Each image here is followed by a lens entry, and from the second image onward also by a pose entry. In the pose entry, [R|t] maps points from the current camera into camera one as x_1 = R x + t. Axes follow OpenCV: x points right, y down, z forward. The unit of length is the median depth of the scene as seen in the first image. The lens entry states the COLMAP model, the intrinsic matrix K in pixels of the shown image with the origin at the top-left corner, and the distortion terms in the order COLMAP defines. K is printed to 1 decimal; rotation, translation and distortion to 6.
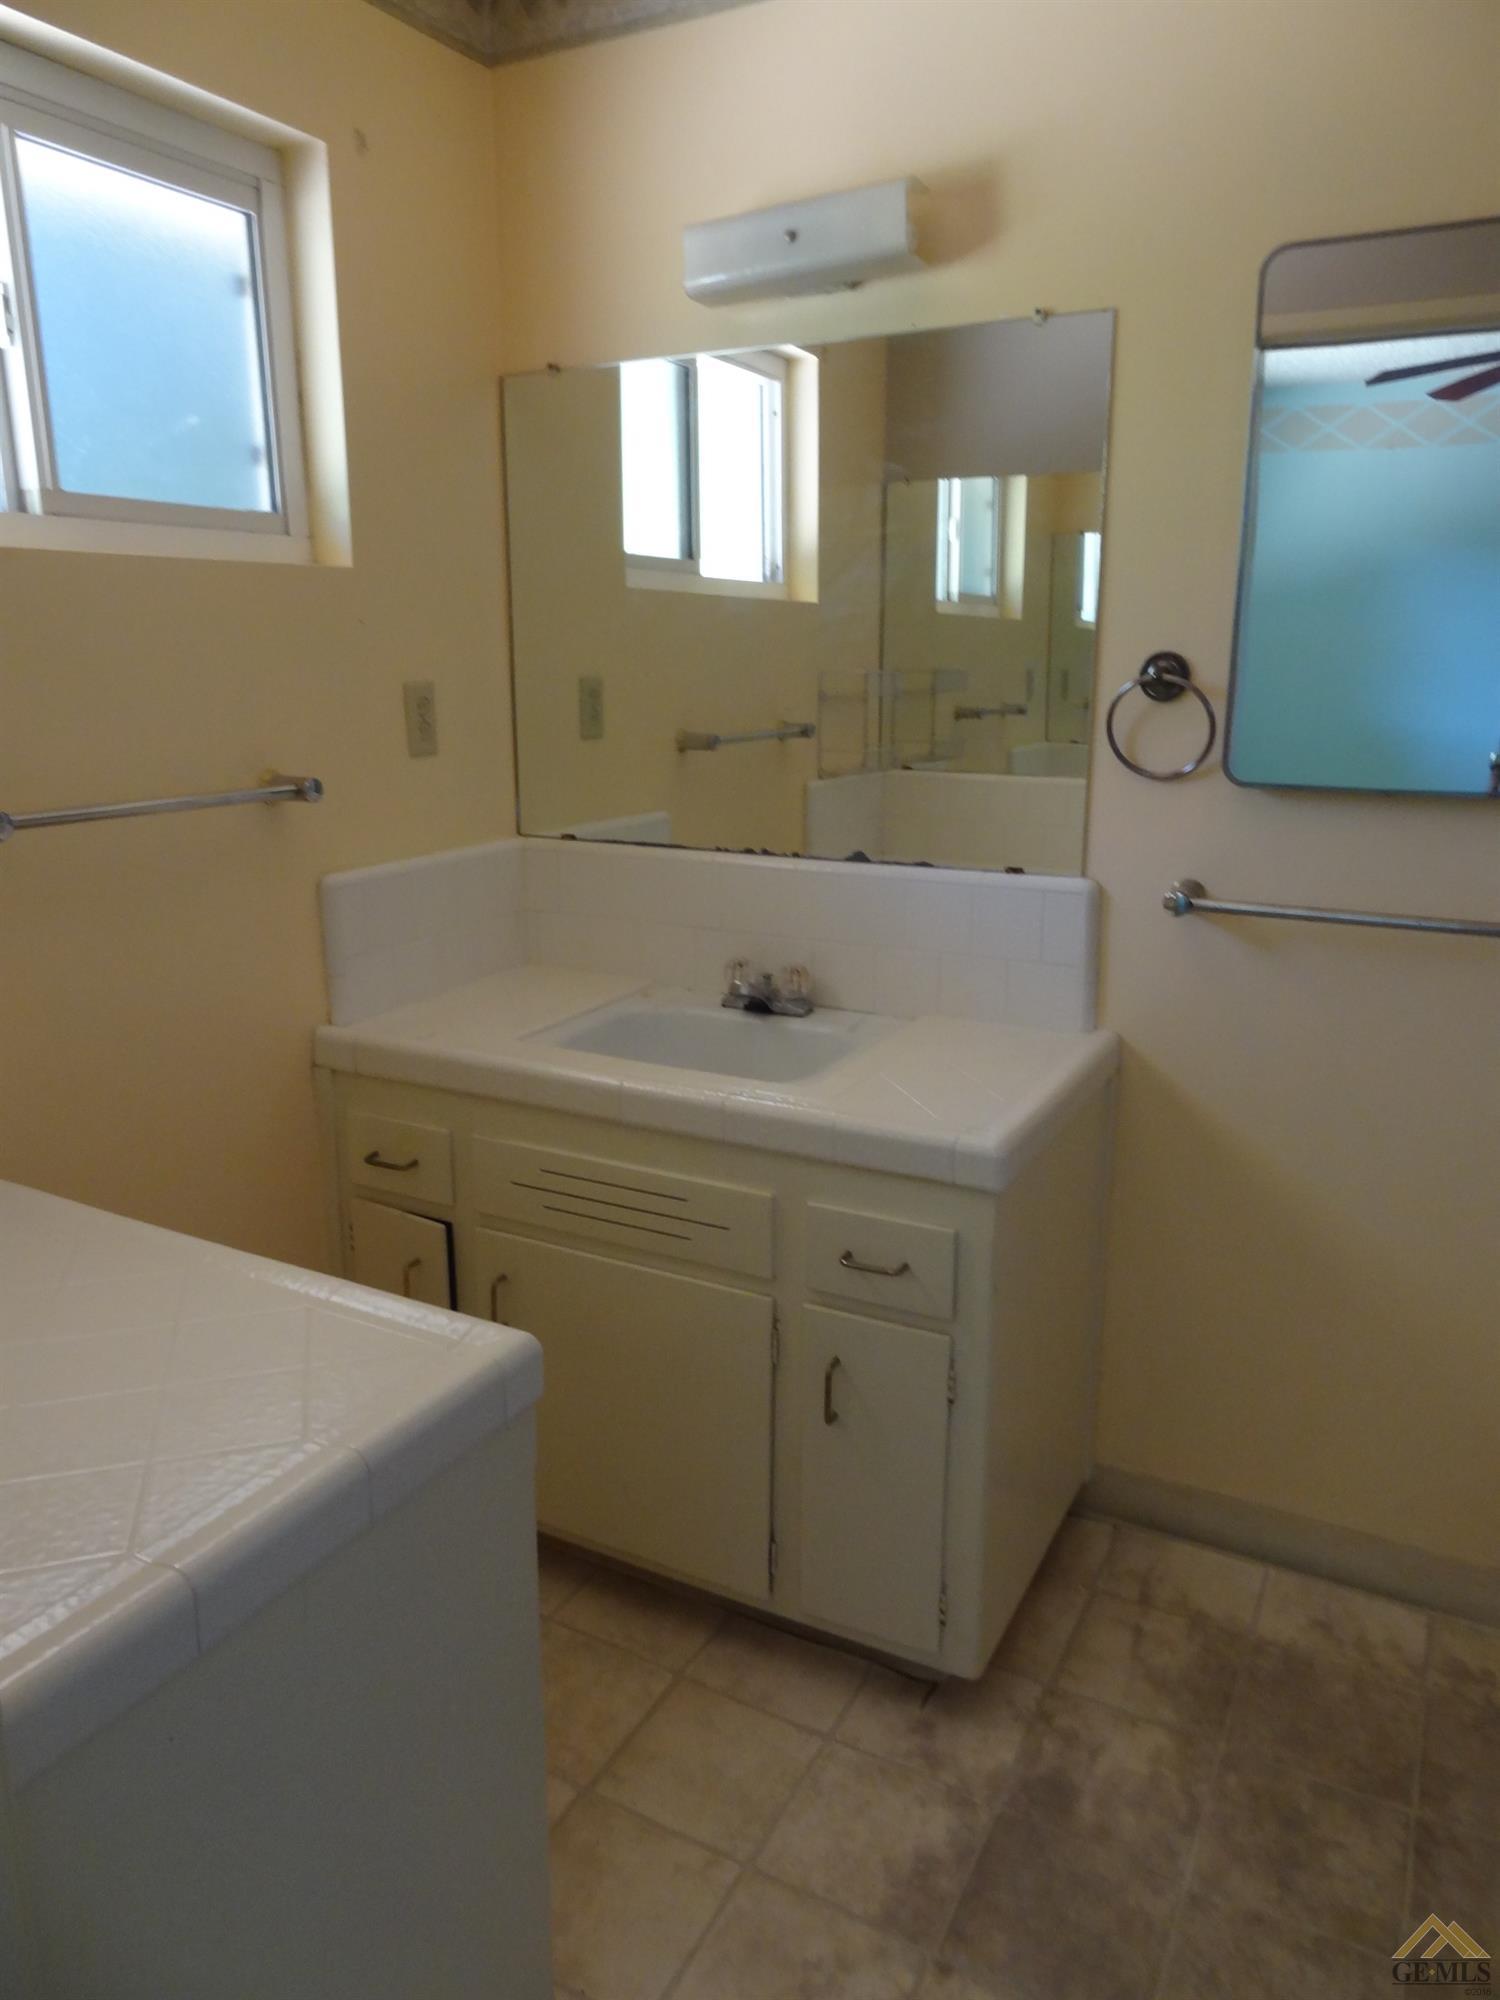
lens RADIAL K [[1393.6, 0, 752.6], [0, 1393.6, 997.0], [0, 0, 1]] dist [0.006719, -0.006798]
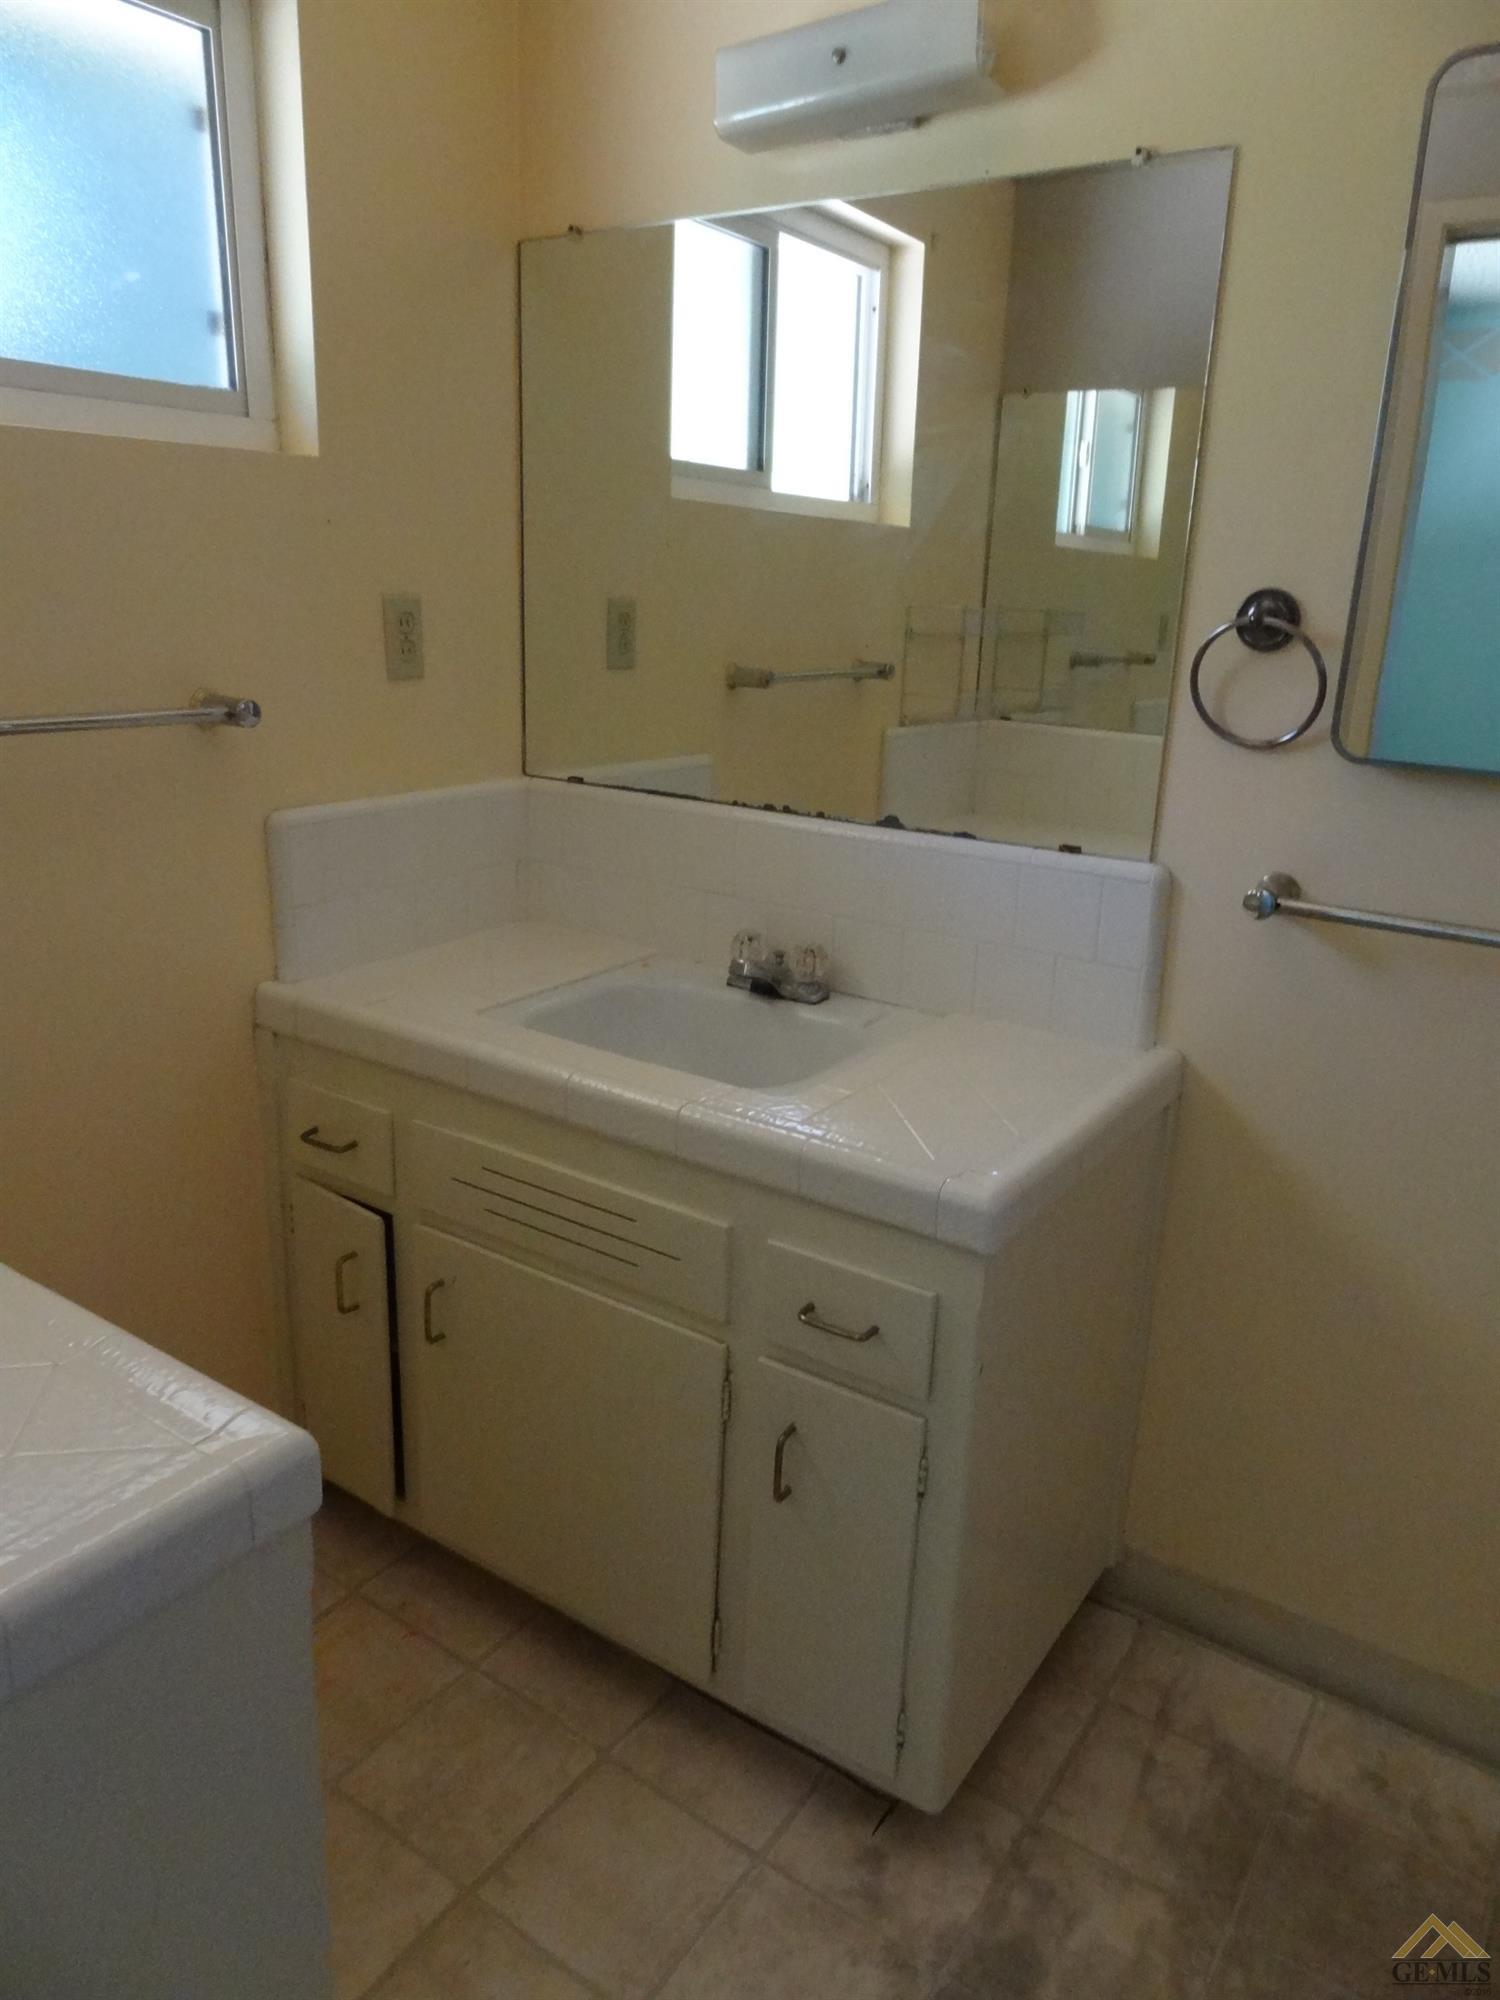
lens RADIAL K [[1393.6, 0, 748.6], [0, 1393.6, 1002.7], [0, 0, 1]] dist [0.006719, -0.006798]
pose [[0.993210, 0.065411, -0.096202, 0.085562], [-0.060887, 0.996929, 0.049239, -0.029390], [0.099128, -0.043047, 0.994143, 0.153138]]
